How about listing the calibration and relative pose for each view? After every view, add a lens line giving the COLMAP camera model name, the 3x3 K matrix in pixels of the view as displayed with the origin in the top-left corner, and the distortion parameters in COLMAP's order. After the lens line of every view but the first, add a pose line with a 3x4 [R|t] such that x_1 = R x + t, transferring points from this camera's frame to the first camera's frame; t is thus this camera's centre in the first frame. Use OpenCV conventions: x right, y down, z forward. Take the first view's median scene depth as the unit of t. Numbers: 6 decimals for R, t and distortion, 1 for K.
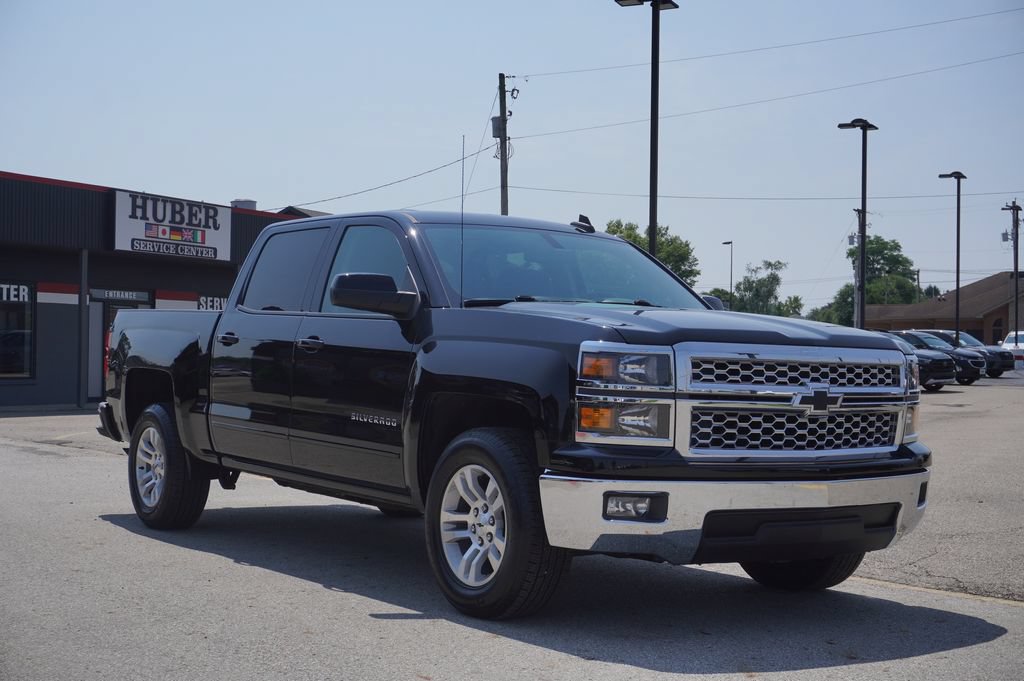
lens RADIAL K [[1428.2, 0, 512.0], [0, 1428.2, 340.5], [0, 0, 1]] dist [0.026511, 0.049101]
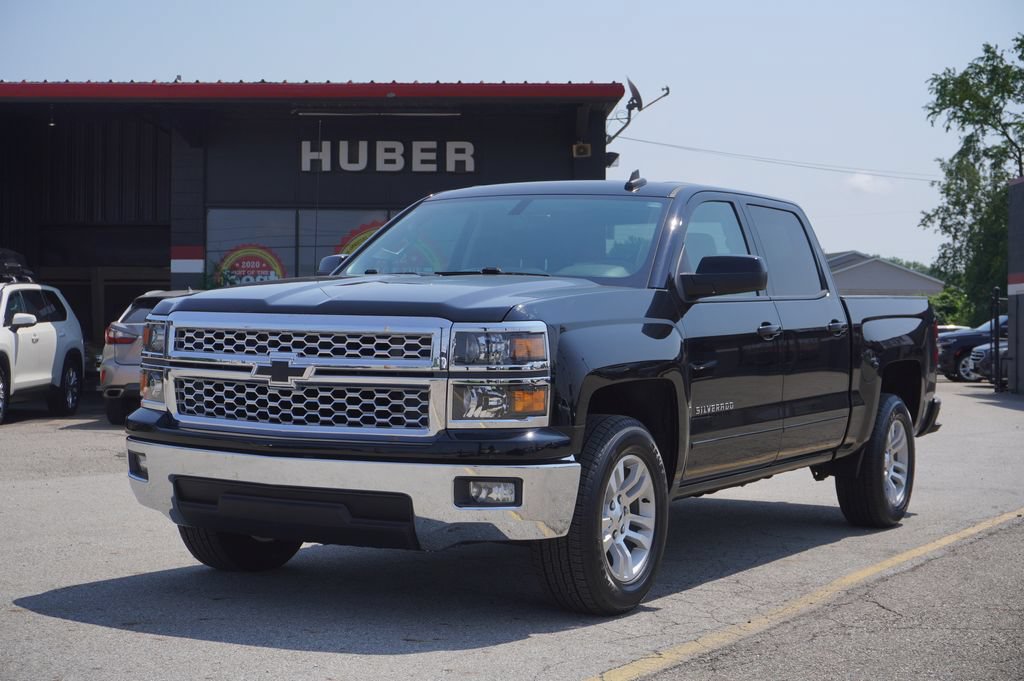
lens RADIAL K [[1673.2, 0, 512.0], [0, 1673.2, 340.5], [0, 0, 1]] dist [-0.000437, 0.038781]
pose [[0.431438, -0.005554, -0.902125, 0.262592], [0.005167, 0.999980, -0.003686, 0.005489], [0.902128, -0.003071, 0.431458, 0.136986]]
